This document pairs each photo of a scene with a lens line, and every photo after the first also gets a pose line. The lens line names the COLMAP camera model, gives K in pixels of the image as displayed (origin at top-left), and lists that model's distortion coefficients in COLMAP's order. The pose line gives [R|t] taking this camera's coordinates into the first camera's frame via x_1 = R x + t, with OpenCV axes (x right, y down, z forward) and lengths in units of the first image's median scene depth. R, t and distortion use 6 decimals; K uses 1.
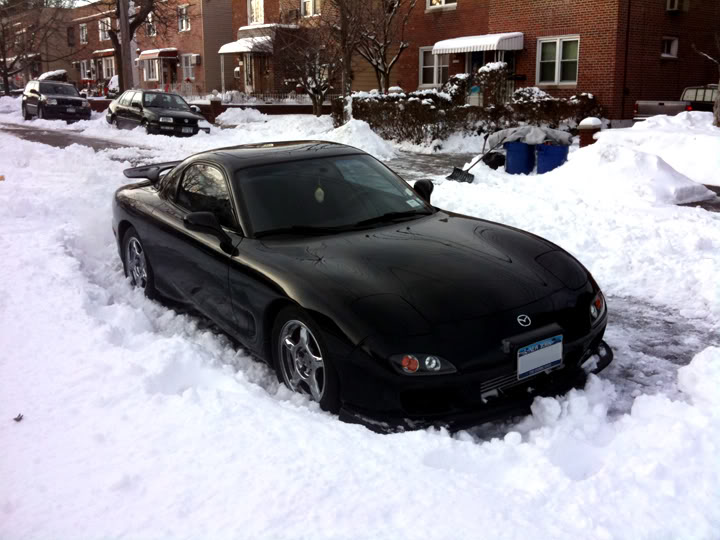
lens RADIAL K [[752.6, 0, 360.6], [0, 752.6, 240.0], [0, 0, 1]] dist [0.091488, -0.247494]
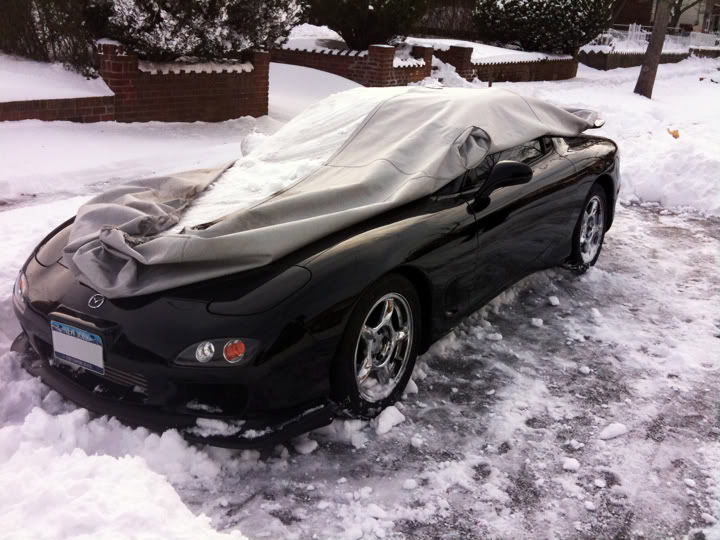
lens RADIAL K [[756.3, 0, 363.6], [0, 756.3, 240.9], [0, 0, 1]] dist [0.113233, -0.347379]
pose [[0.334178, 0.271390, -0.902592, 0.172992], [-0.230168, 0.952151, 0.201073, -0.030386], [0.913974, 0.140554, 0.380654, 0.160945]]
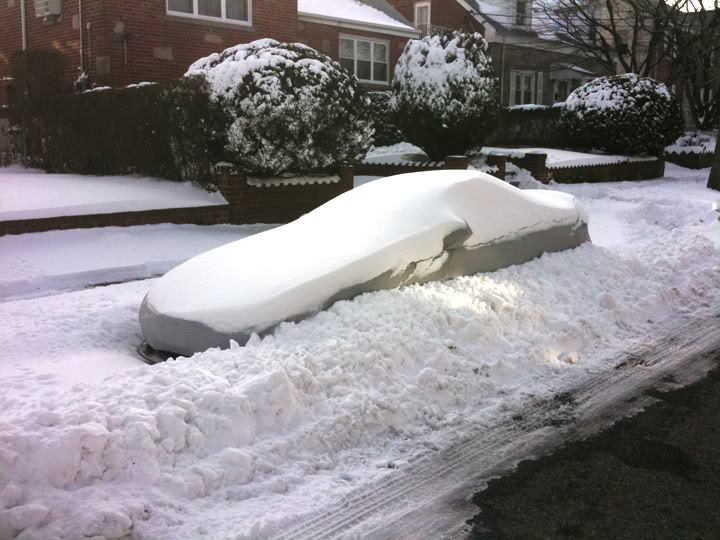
lens RADIAL K [[762.8, 0, 361.4], [0, 762.8, 245.9], [0, 0, 1]] dist [0.117668, -0.433531]
pose [[0.171630, 0.132472, -0.976214, 0.273711], [-0.184721, 0.977670, 0.100194, -0.033641], [0.967689, 0.163131, 0.192268, 0.174675]]
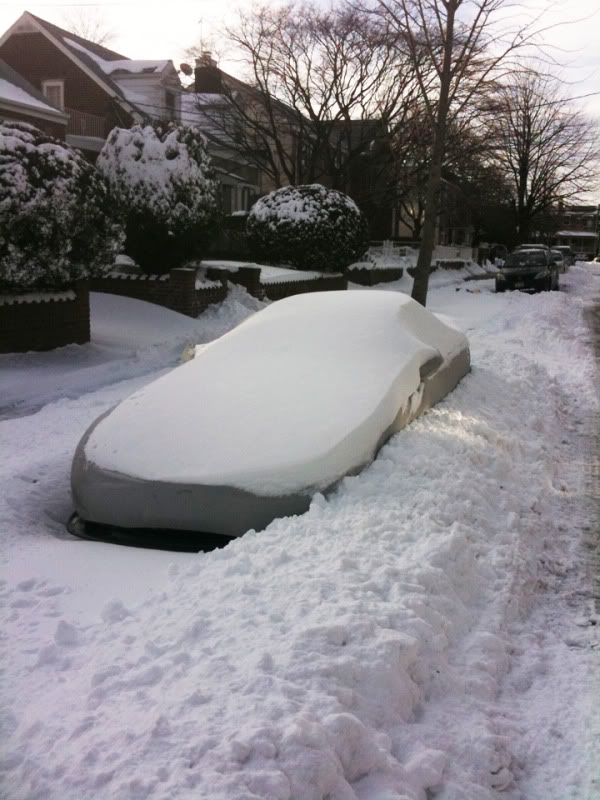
lens RADIAL K [[847.6, 0, 330.5], [0, 847.6, 404.3], [0, 0, 1]] dist [0.117668, -0.433531]
pose [[0.593243, 0.153642, -0.790226, 0.215091], [-0.177756, 0.982390, 0.057558, -0.014633], [0.785153, 0.106321, 0.610107, 0.072857]]
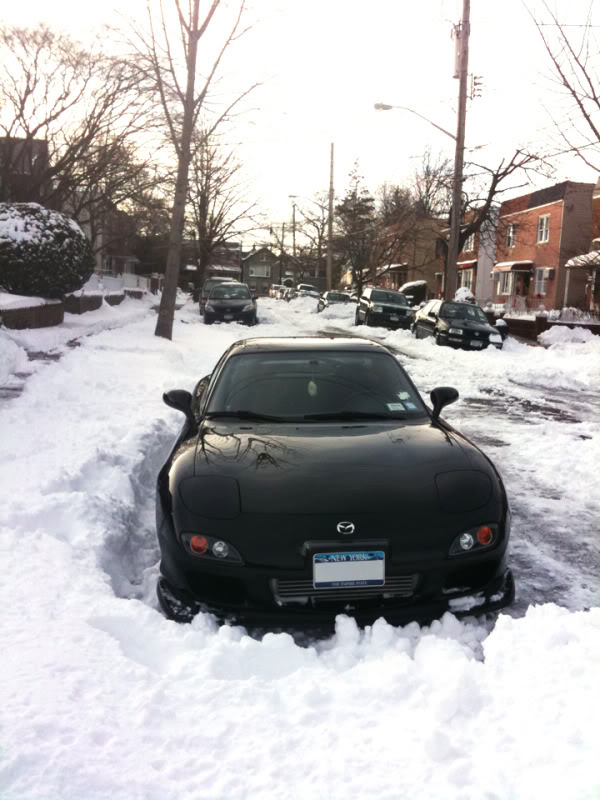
lens RADIAL K [[840.3, 0, 338.7], [0, 840.3, 398.9], [0, 0, 1]] dist [0.113233, -0.347379]
pose [[0.875865, 0.102927, -0.471451, 0.114495], [-0.144558, 0.988084, -0.052843, 0.001351], [0.460395, 0.114436, 0.880307, 0.014664]]
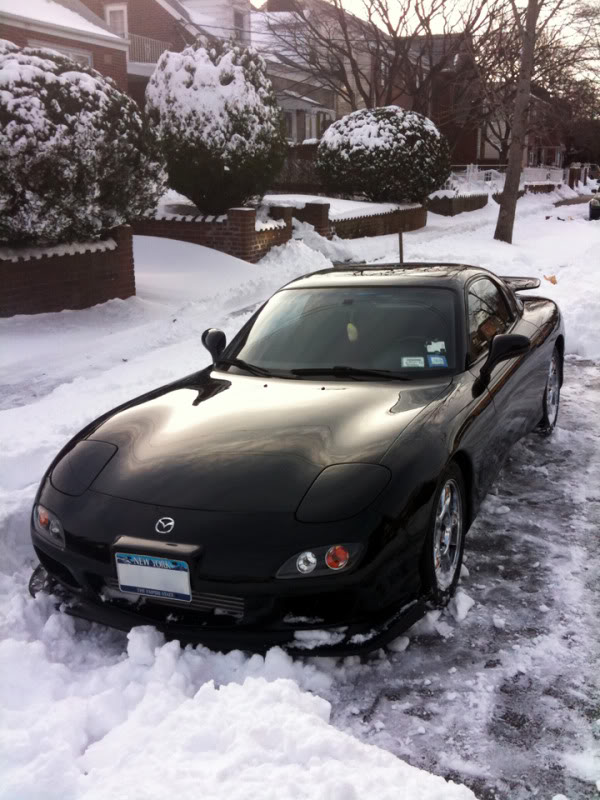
lens RADIAL K [[840.3, 0, 338.7], [0, 840.3, 398.9], [0, 0, 1]] dist [0.113233, -0.347379]
pose [[0.520665, 0.214067, -0.826488, 0.166697], [-0.160090, 0.975364, 0.151775, -0.029486], [0.838617, 0.053288, 0.542108, 0.116341]]
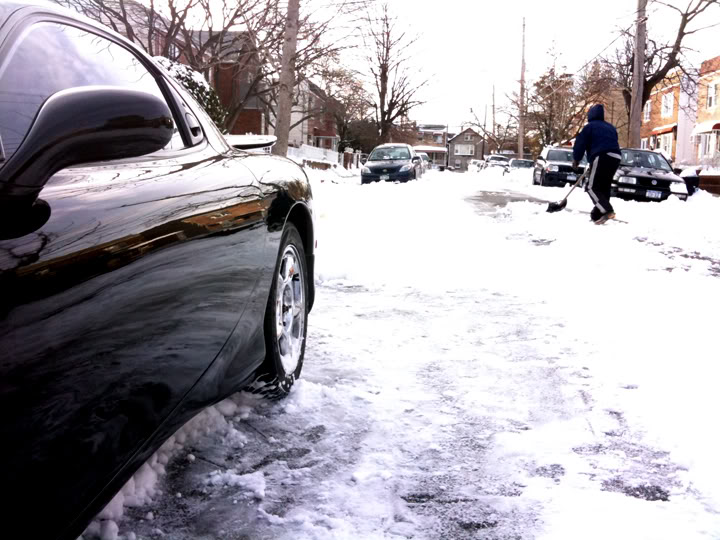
lens RADIAL K [[752.6, 0, 360.6], [0, 752.6, 240.0], [0, 0, 1]] dist [0.091488, -0.247494]
pose [[0.734008, 0.078981, -0.674532, 0.074997], [-0.156630, 0.986126, -0.054975, -0.009087], [0.660832, 0.146004, 0.736196, 0.228776]]
